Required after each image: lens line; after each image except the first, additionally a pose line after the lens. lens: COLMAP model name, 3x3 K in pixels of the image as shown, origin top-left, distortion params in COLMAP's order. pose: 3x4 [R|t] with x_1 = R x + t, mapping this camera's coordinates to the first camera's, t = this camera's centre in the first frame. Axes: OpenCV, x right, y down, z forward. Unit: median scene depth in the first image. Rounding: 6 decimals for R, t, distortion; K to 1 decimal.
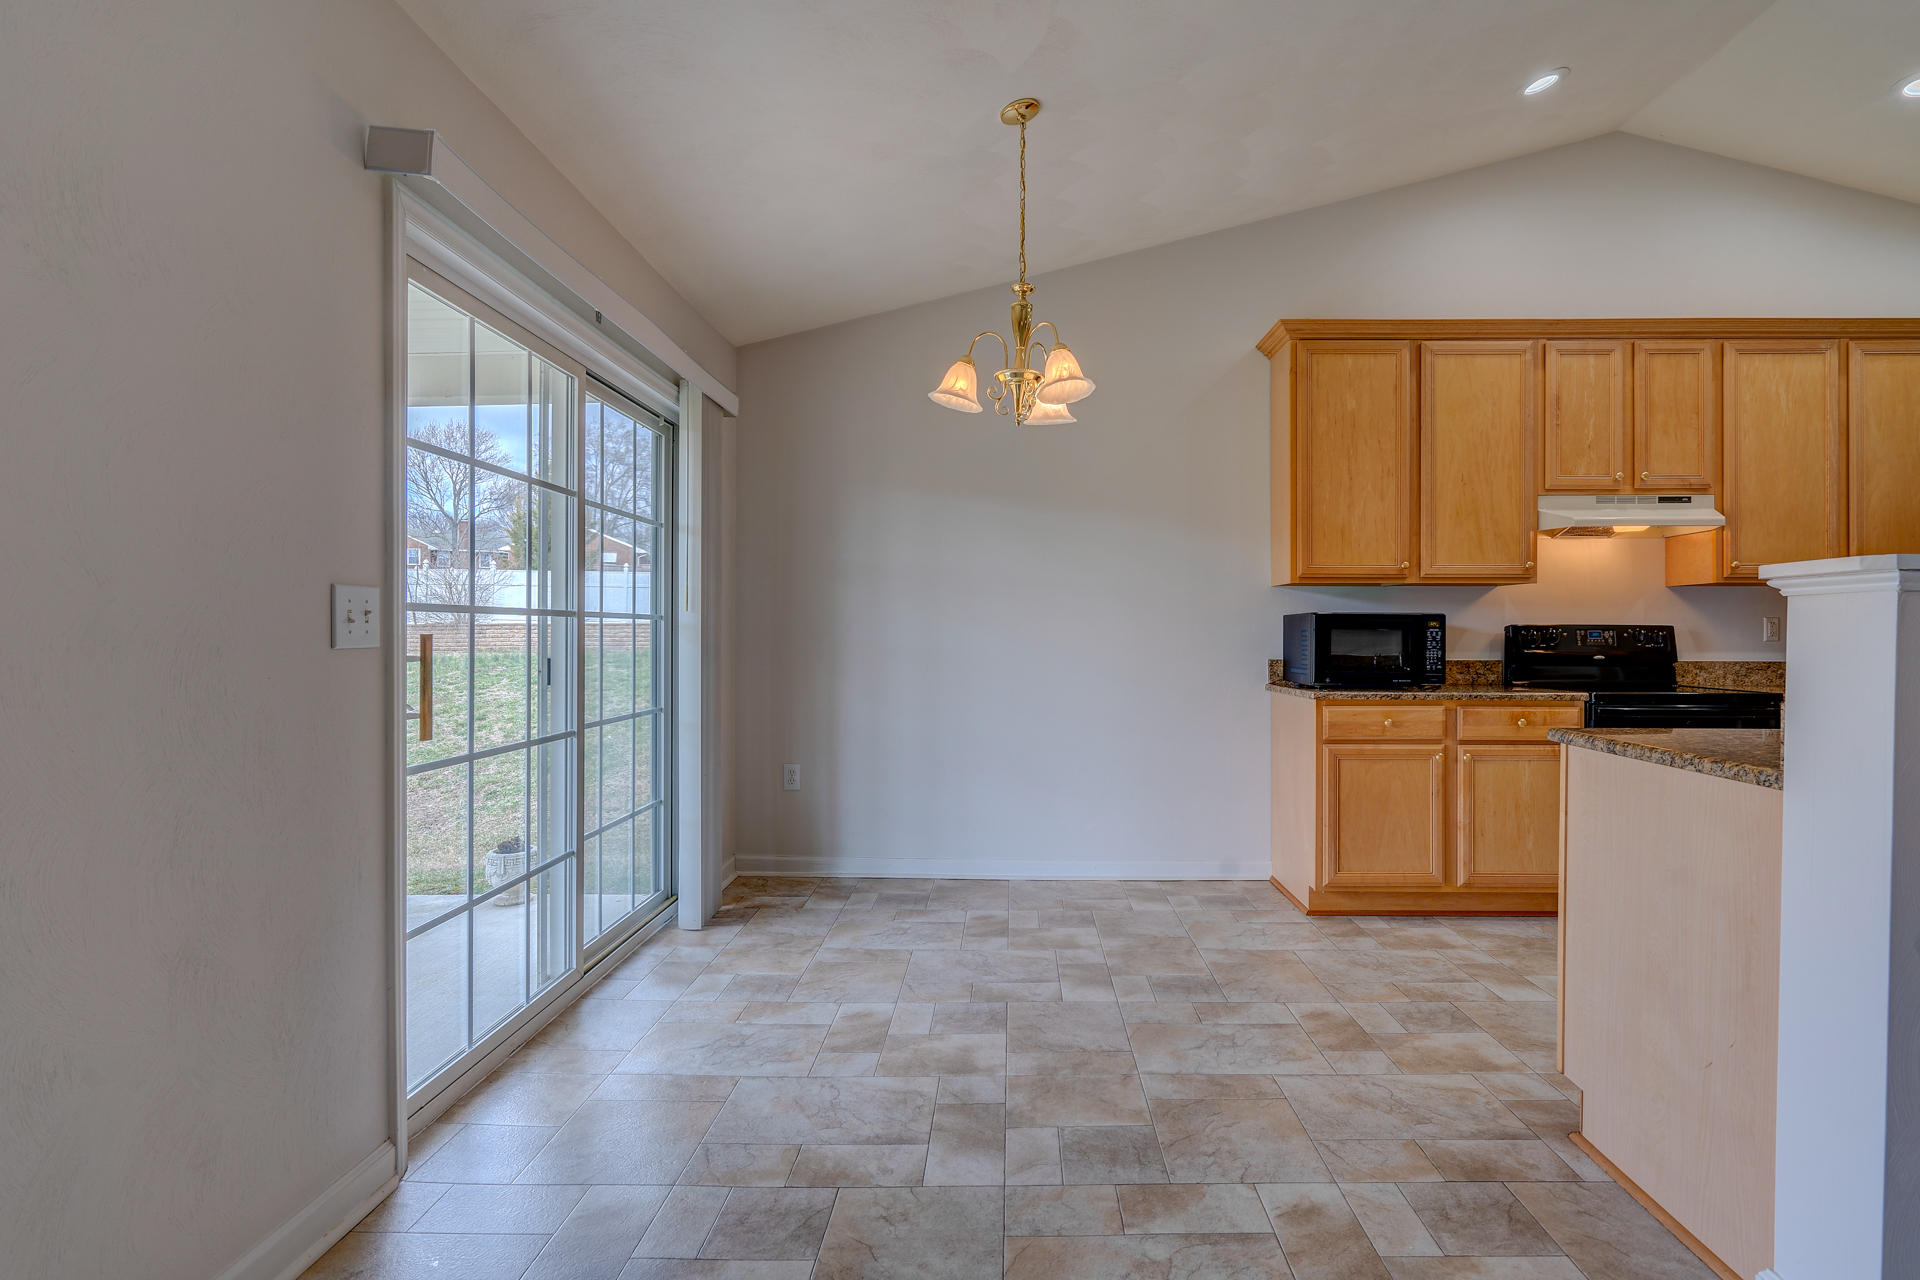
lens RADIAL K [[893.2, 0, 1010.9], [0, 893.2, 631.9], [0, 0, 1]] dist [-0.003216, -0.000169]
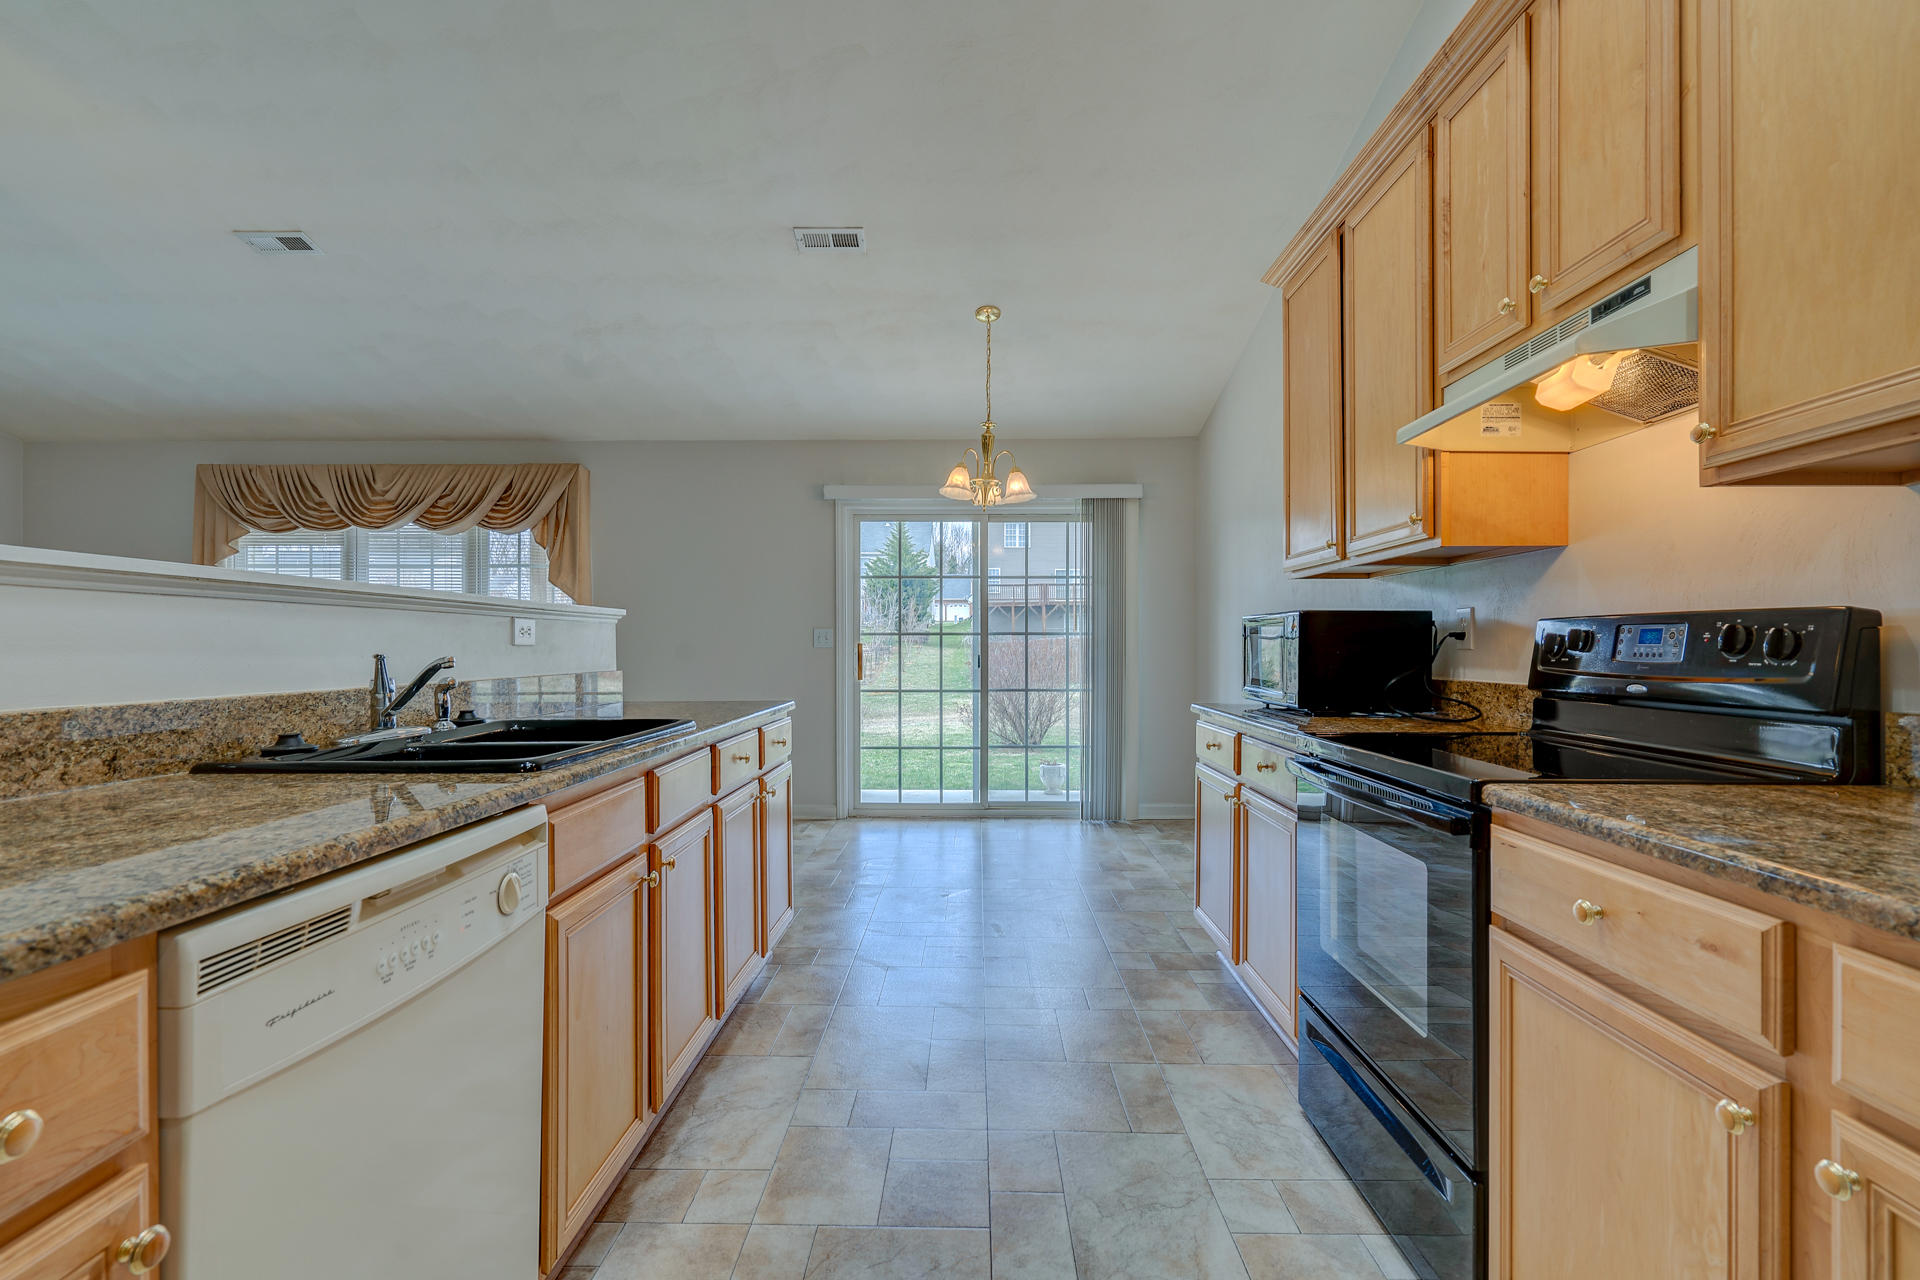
lens RADIAL K [[884.9, 0, 957.4], [0, 884.9, 649.7], [0, 0, 1]] dist [-0.000843, 0.000483]
pose [[-0.016066, 0.001513, -0.999870, 1.178227], [-0.000722, 0.999999, 0.001525, 0.009799], [0.999871, 0.000747, -0.016065, 0.723840]]
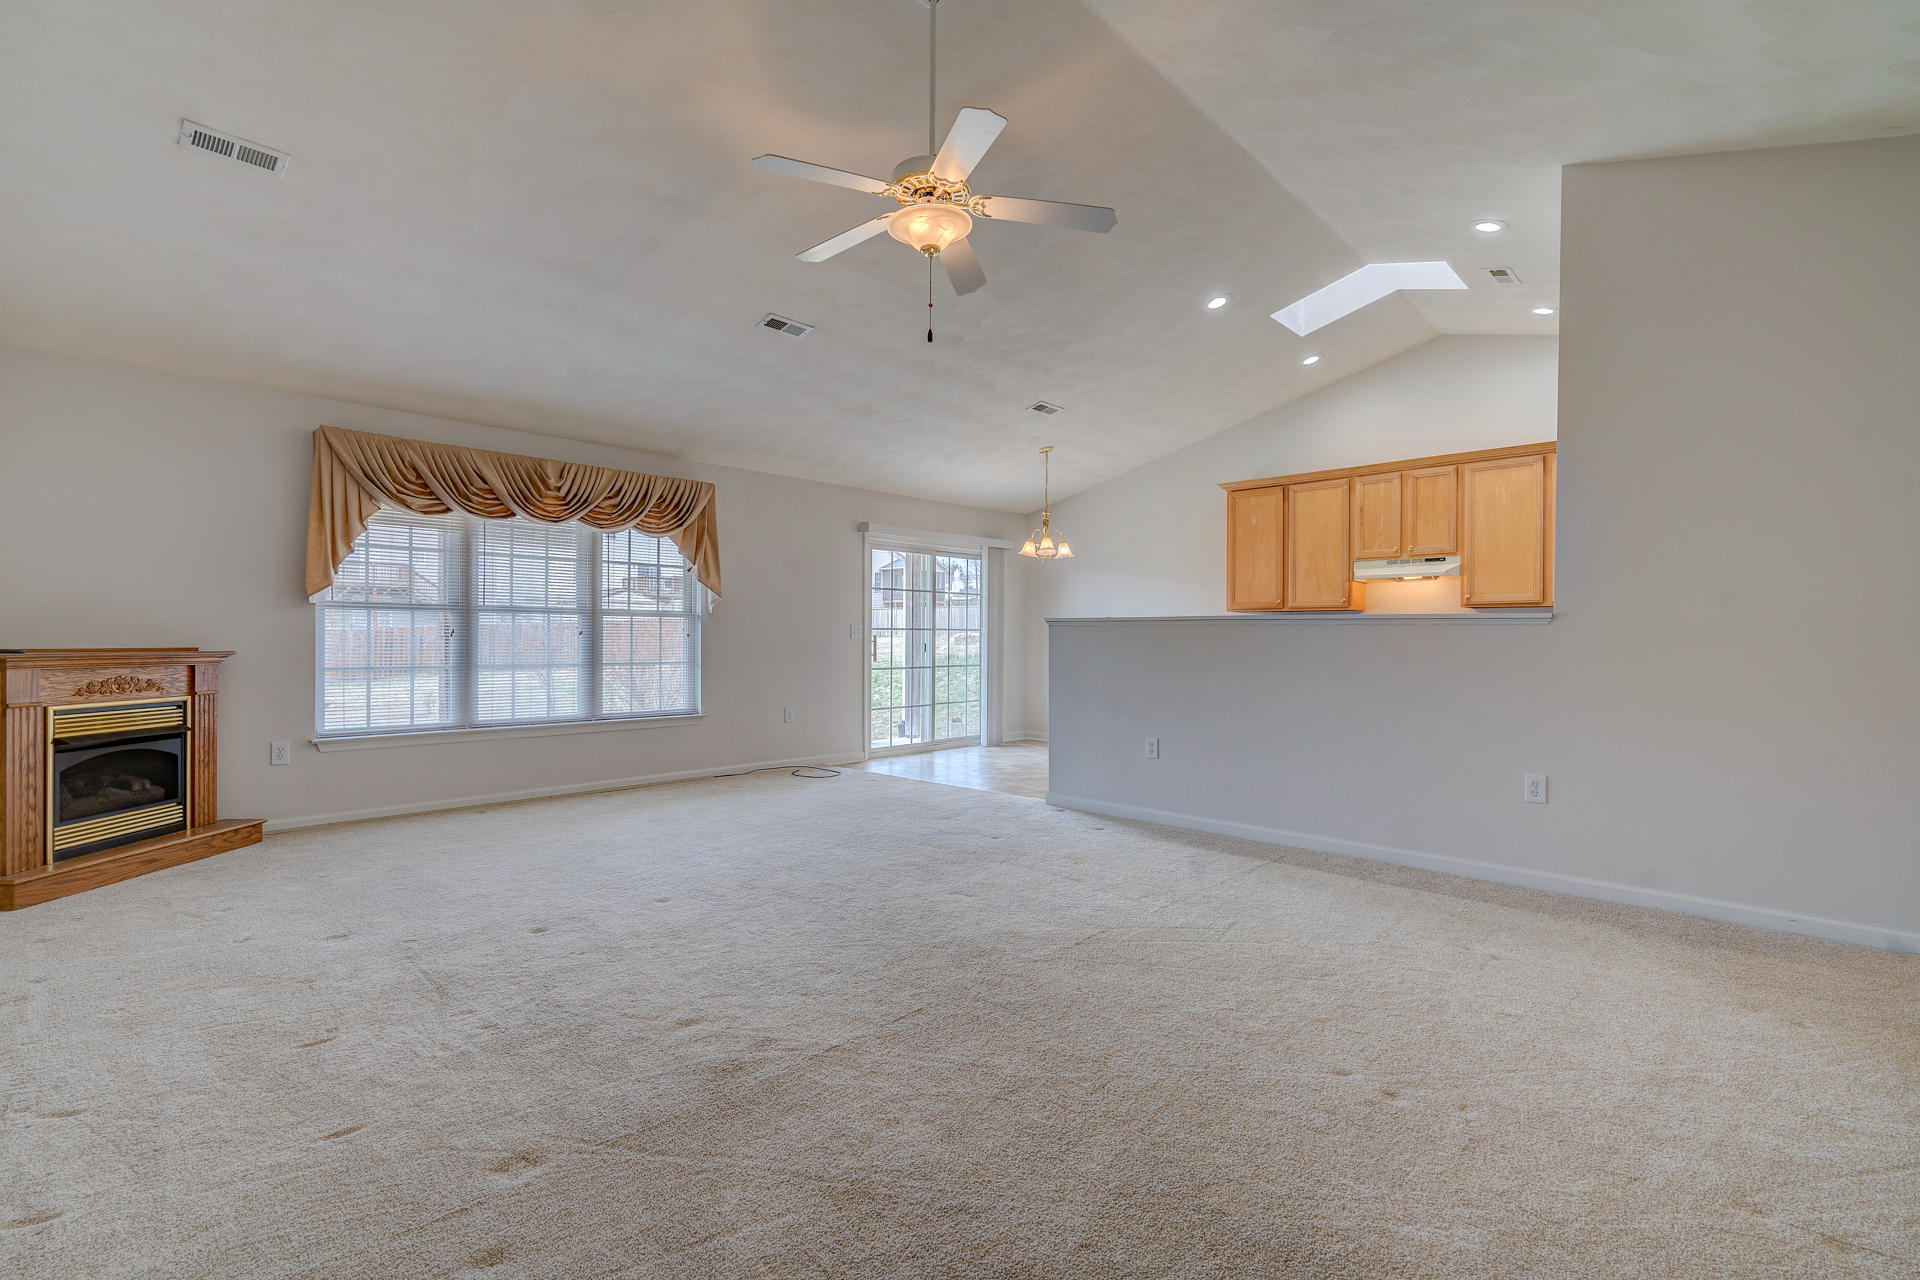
lens RADIAL K [[871.7, 0, 963.3], [0, 871.7, 640.5], [0, 0, 1]] dist [-0.003669, 0.001153]
pose [[0.729906, 0.005724, -0.683524, 1.261082], [-0.004454, 0.999984, 0.003618, 0.005269], [0.683533, 0.000404, 0.729919, -0.873777]]
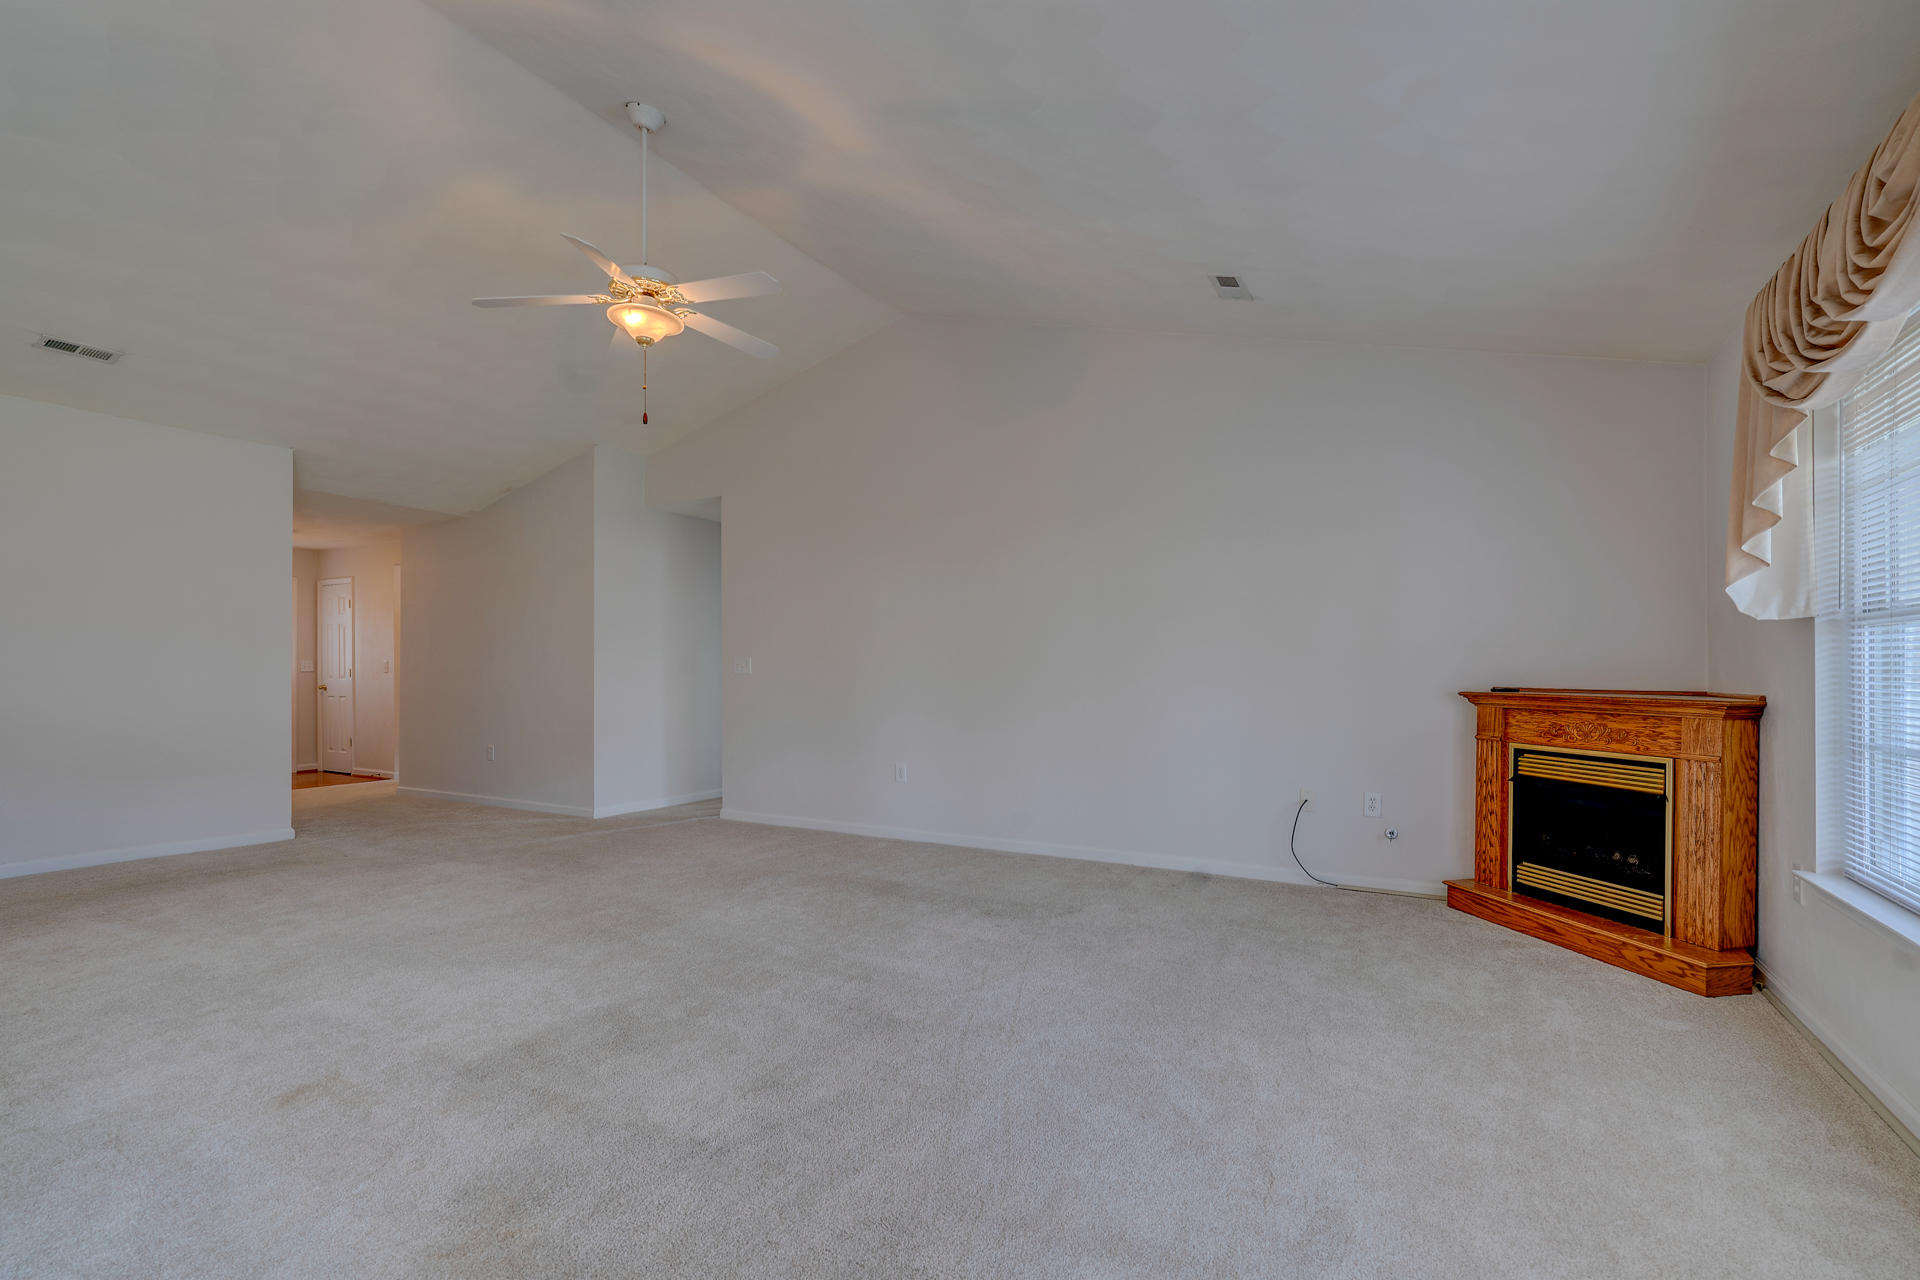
lens RADIAL K [[884.9, 0, 957.4], [0, 884.9, 649.7], [0, 0, 1]] dist [-0.000843, 0.000483]
pose [[-0.873976, 0.008126, 0.485901, -0.083263], [-0.005621, 0.999624, -0.026827, 0.007442], [-0.485936, -0.026177, -0.873602, 0.378464]]
